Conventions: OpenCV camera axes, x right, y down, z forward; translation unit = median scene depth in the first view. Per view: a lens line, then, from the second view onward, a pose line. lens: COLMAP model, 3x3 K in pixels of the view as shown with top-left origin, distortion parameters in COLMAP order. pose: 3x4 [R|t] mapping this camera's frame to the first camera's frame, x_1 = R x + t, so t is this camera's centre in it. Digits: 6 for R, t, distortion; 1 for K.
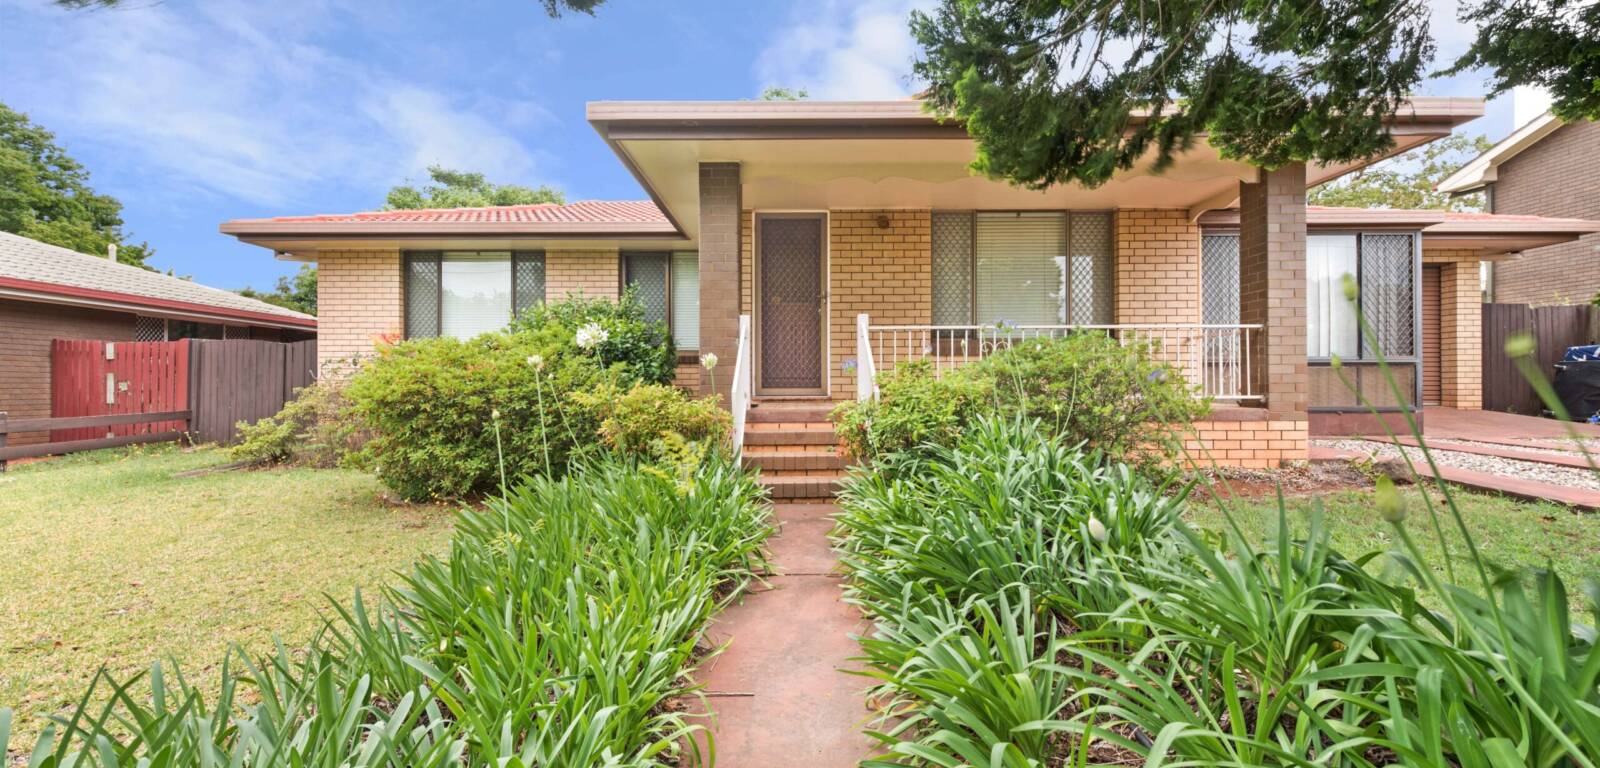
lens RADIAL K [[625.7, 0, 799.8], [0, 625.7, 378.2], [0, 0, 1]] dist [0.000645, -0.000144]
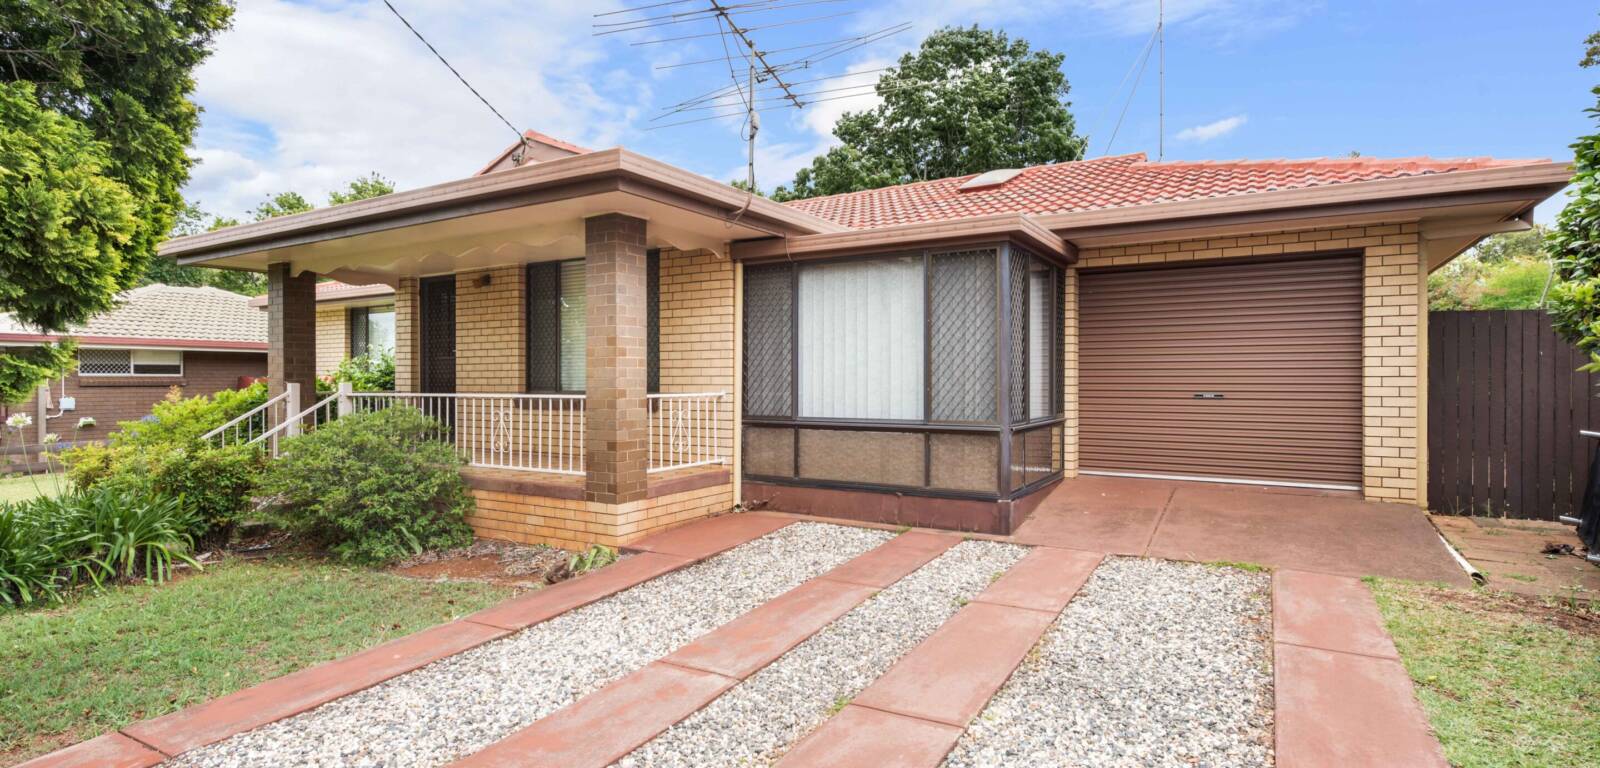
lens RADIAL K [[805.6, 0, 792.0], [0, 805.6, 380.2], [0, 0, 1]] dist [-0.000450, 0.000027]
pose [[0.850455, 0.001239, -0.526046, 1.256694], [0.001064, 0.999991, 0.004075, -0.084920], [0.526046, -0.004025, 0.850447, 0.117331]]
